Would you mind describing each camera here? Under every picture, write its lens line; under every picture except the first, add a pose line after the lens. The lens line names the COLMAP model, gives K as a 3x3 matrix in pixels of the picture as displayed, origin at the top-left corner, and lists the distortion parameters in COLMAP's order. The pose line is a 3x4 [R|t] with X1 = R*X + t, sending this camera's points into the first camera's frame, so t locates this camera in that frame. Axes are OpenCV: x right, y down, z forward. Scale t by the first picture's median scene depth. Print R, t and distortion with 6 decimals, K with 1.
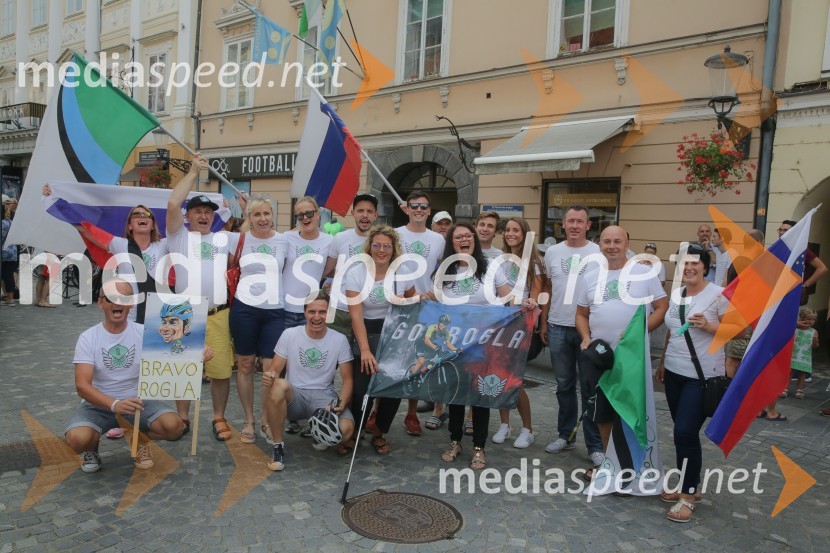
lens RADIAL K [[632.4, 0, 414.9], [0, 632.4, 275.1], [0, 0, 1]] dist [-0.044028, 0.008235]
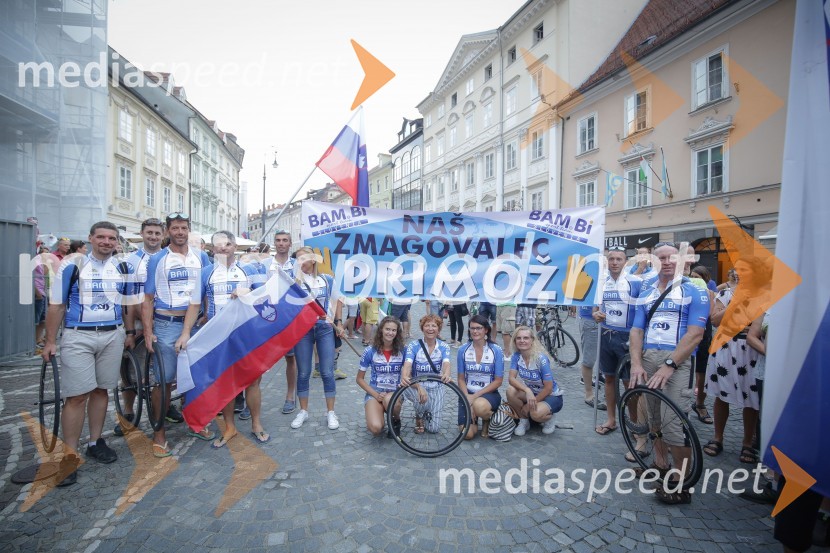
lens RADIAL K [[379.7, 0, 416.2], [0, 379.7, 276.8], [0, 0, 1]] dist [-0.034186, 0.003928]
pose [[0.861170, -0.037487, -0.506933, -0.197926], [0.006647, 0.998022, -0.062510, 0.002348], [0.508274, 0.050462, 0.859716, -0.415269]]
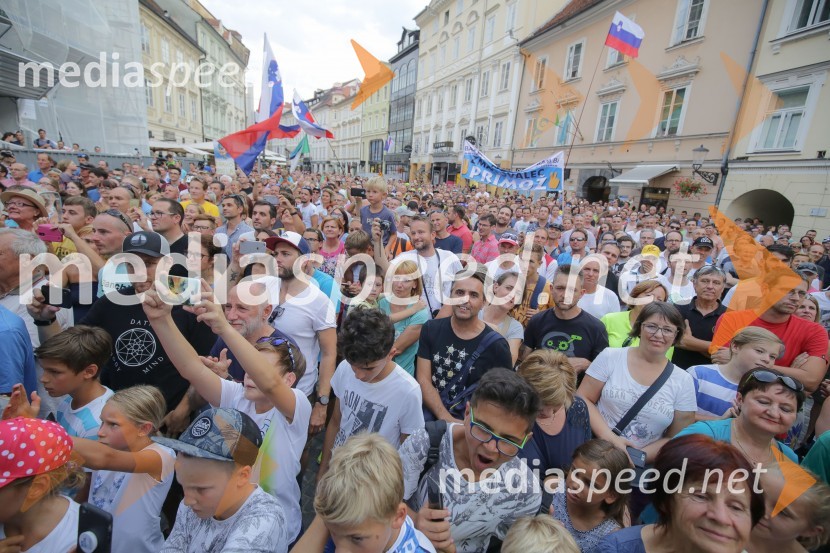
lens RADIAL K [[379.7, 0, 416.4], [0, 379.7, 276.7], [0, 0, 1]] dist [-0.034186, 0.003928]
pose [[0.843759, 0.145903, -0.516510, 0.233117], [-0.063189, 0.982653, 0.174356, -0.002873], [0.532989, -0.114477, 0.838342, -0.687442]]
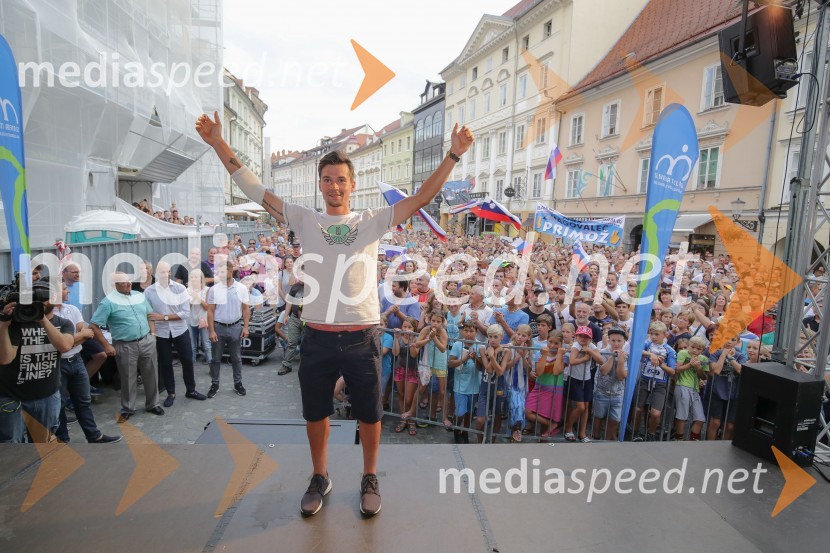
lens RADIAL K [[444.3, 0, 418.5], [0, 444.3, 276.9], [0, 0, 1]] dist [-0.018033, -0.000042]
pose [[0.839674, 0.043434, -0.541352, 0.229847], [-0.024896, 0.998827, 0.041522, -0.015202], [0.542520, -0.021387, 0.839770, -1.087891]]
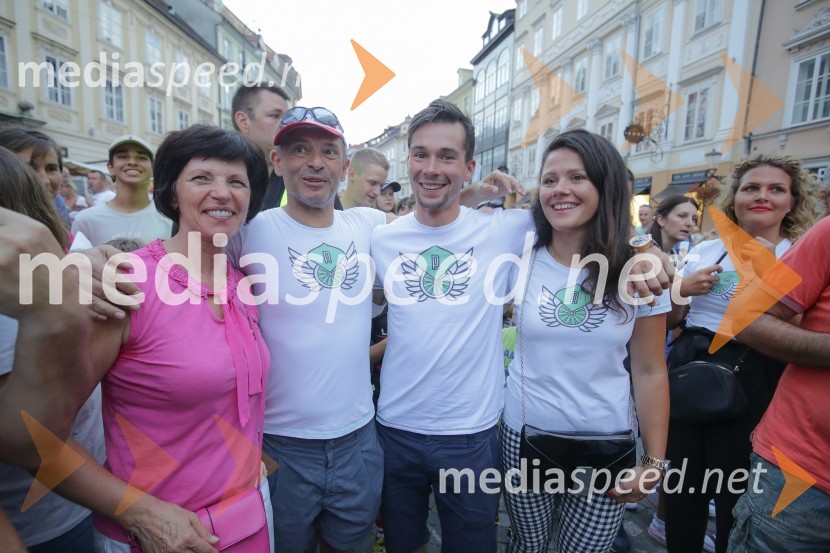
lens RADIAL K [[405.0, 0, 414.0], [0, 405.0, 270.0], [0, 0, 1]] dist [-0.002597, -0.002658]
pose [[0.719704, 0.056828, -0.691951, -0.374821], [-0.033632, 0.998328, 0.047010, -0.037702], [0.693466, -0.010561, 0.720412, 0.073929]]
